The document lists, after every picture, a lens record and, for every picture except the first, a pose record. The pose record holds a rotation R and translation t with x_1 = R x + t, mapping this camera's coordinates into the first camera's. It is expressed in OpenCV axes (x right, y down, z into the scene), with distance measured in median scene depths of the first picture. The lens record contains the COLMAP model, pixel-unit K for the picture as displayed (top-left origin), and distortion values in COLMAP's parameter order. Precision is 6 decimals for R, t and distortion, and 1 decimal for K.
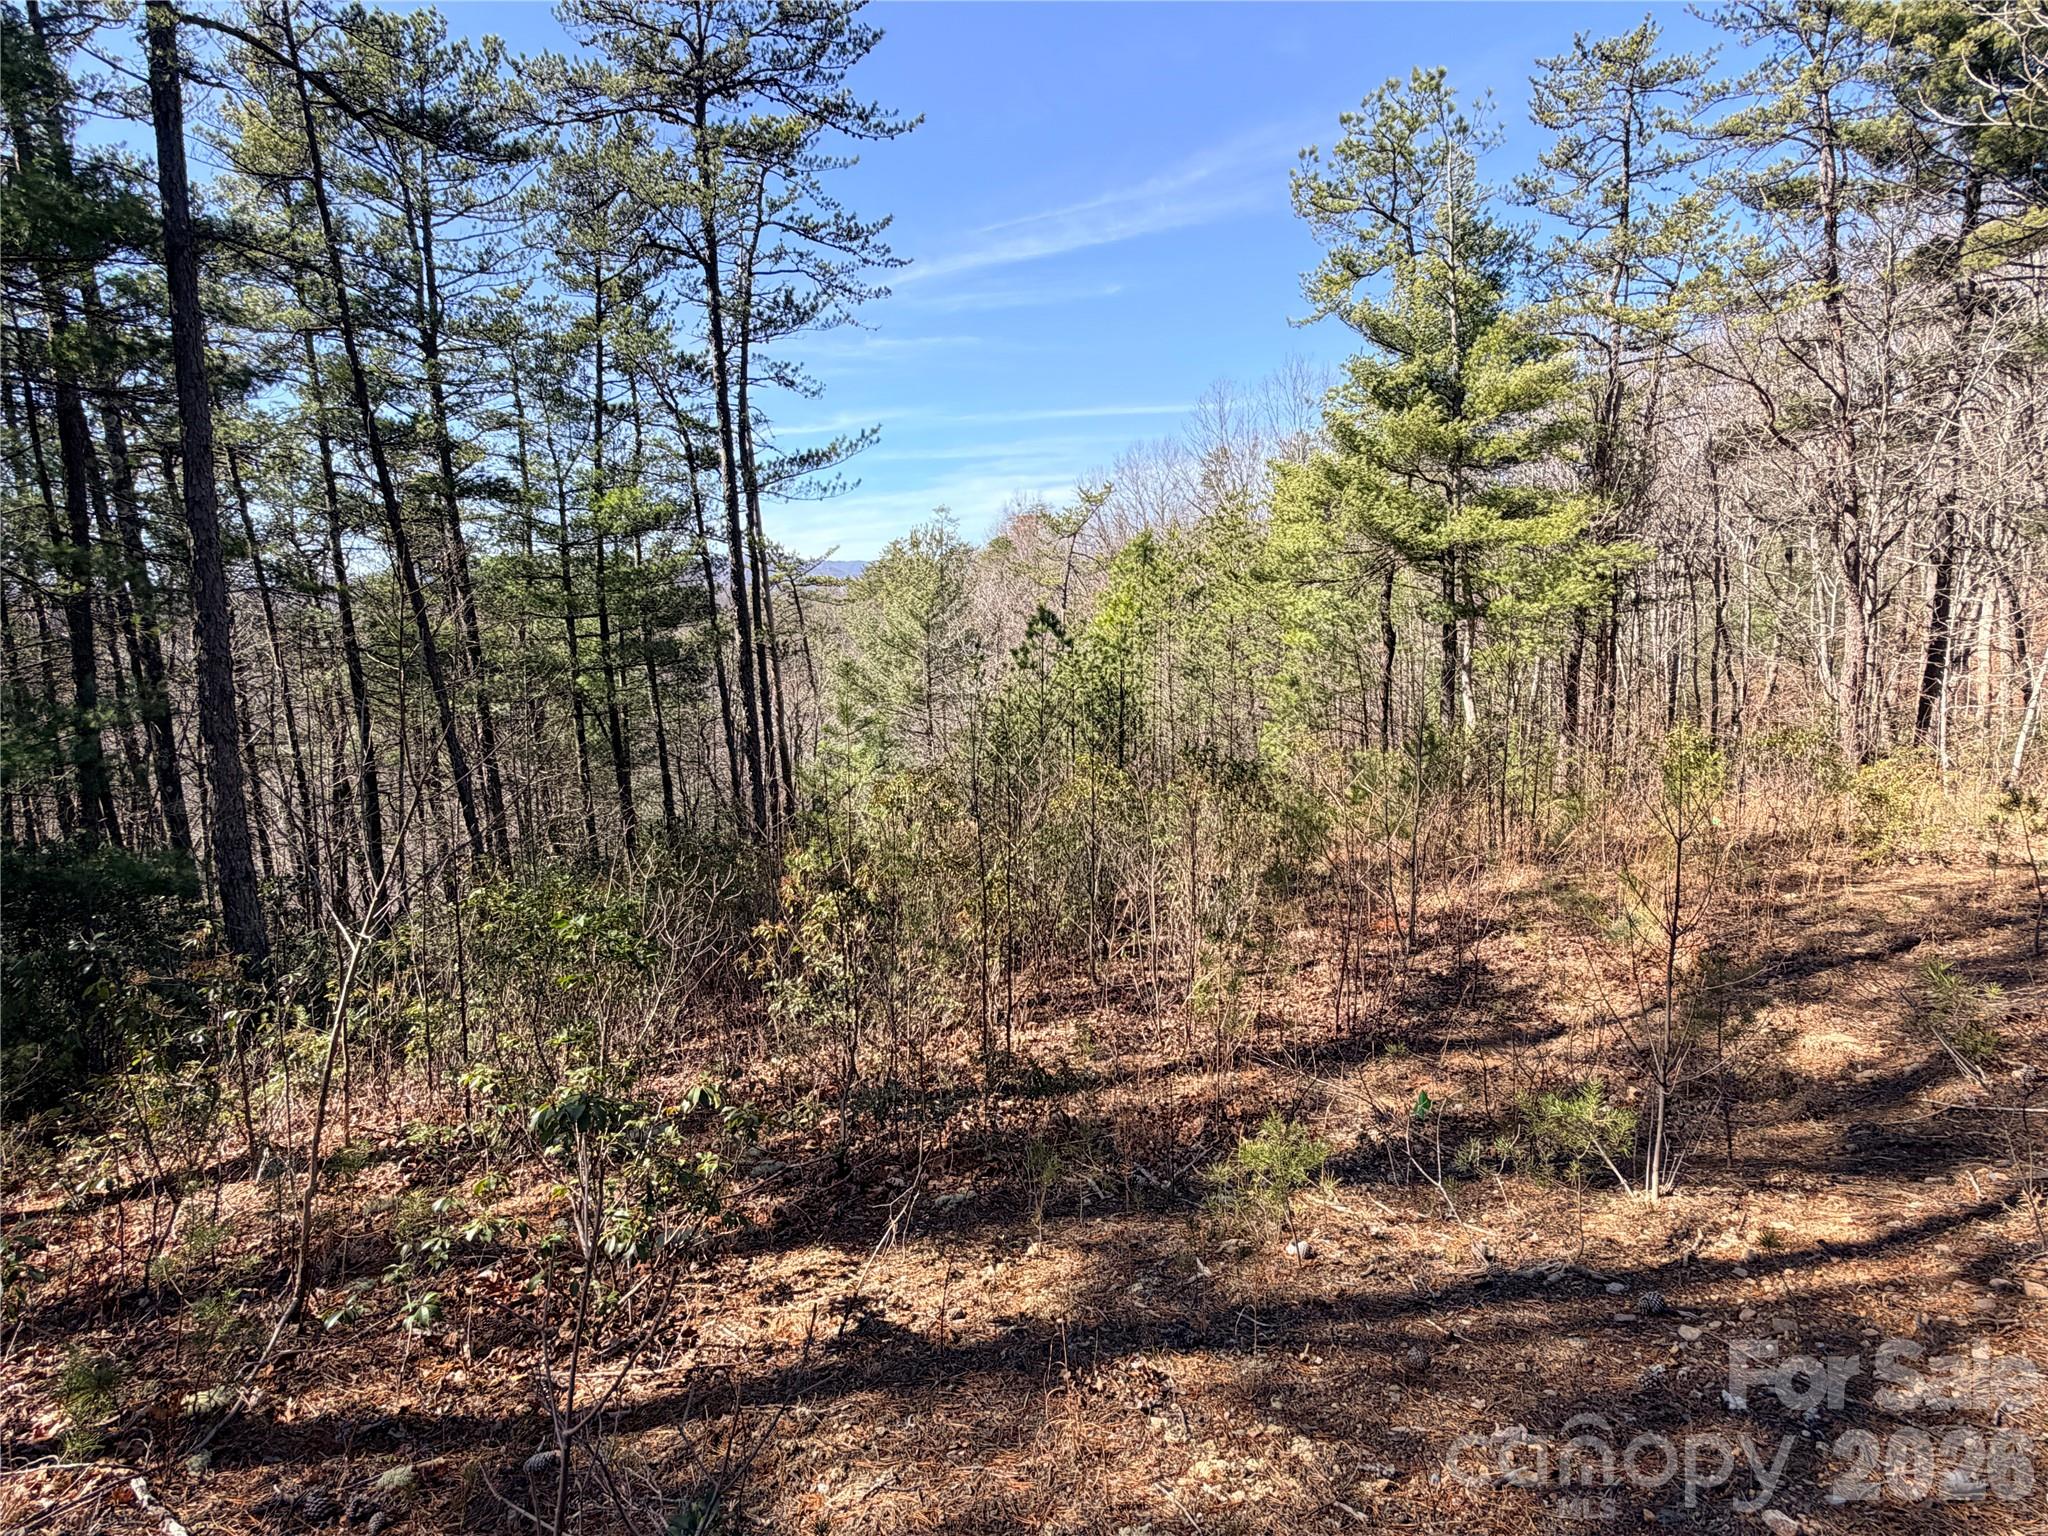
lens RADIAL K [[1090.2, 0, 1026.0], [0, 1090.2, 770.4], [0, 0, 1]] dist [0.007966, -0.003465]
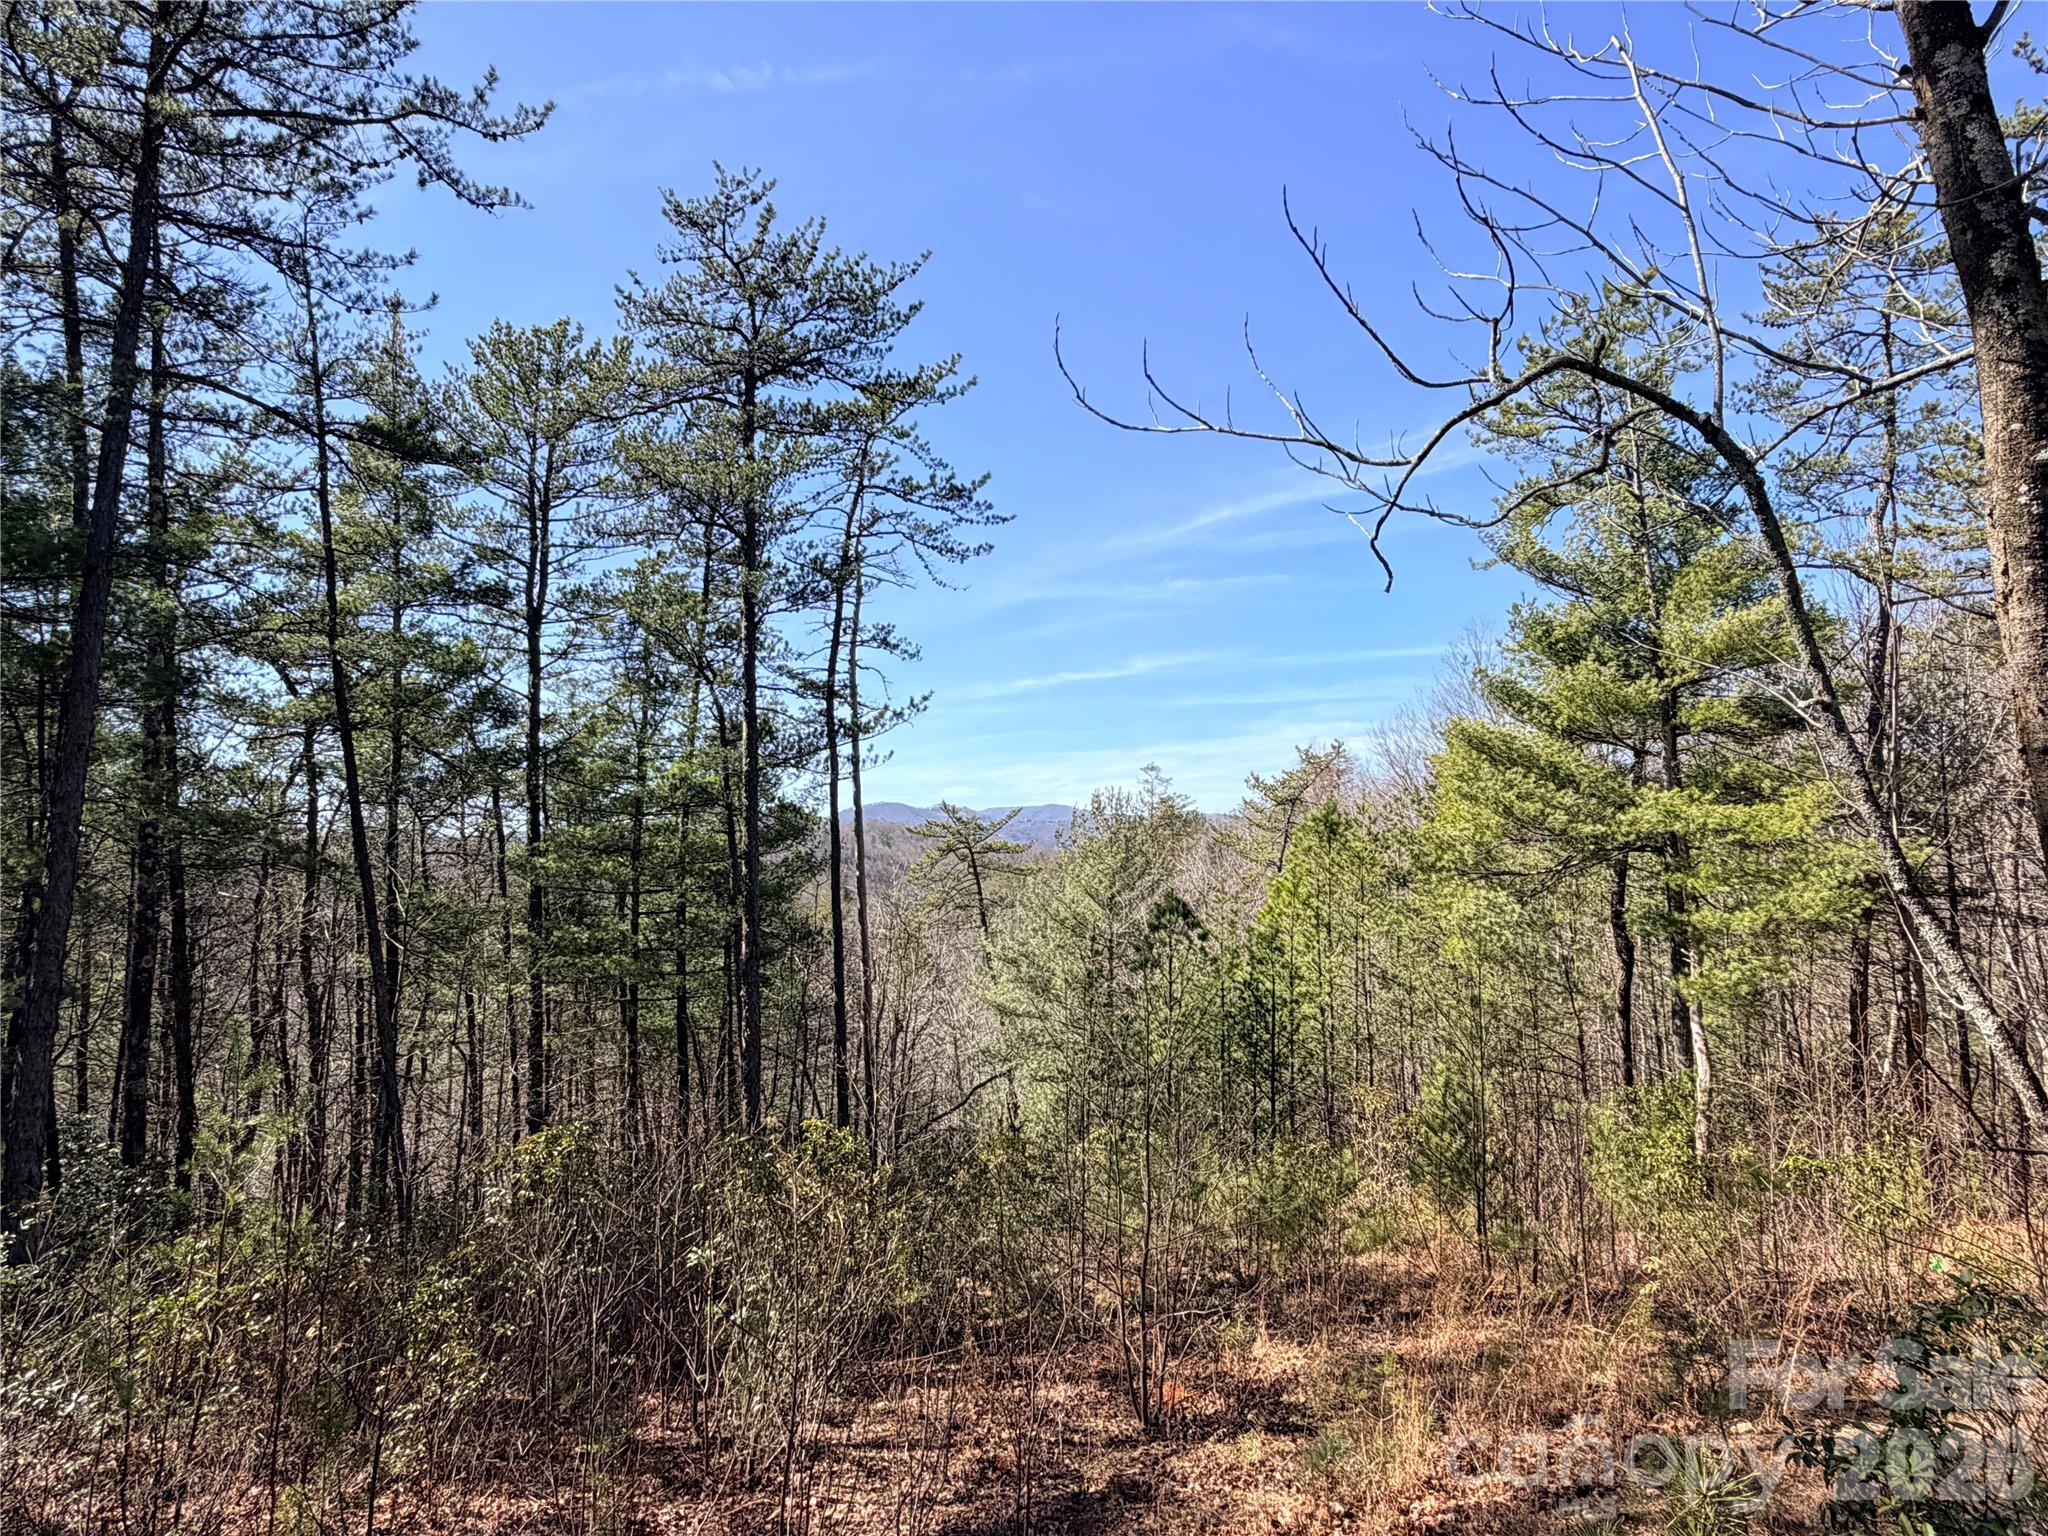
lens RADIAL K [[1270.4, 0, 1022.7], [0, 1270.4, 761.6], [0, 0, 1]] dist [0.008067, 0.007966]
pose [[0.963213, 0.006860, -0.268653, 2.820277], [-0.068851, 0.972609, -0.222017, -0.411653], [0.259771, 0.232347, 0.937301, 0.653555]]
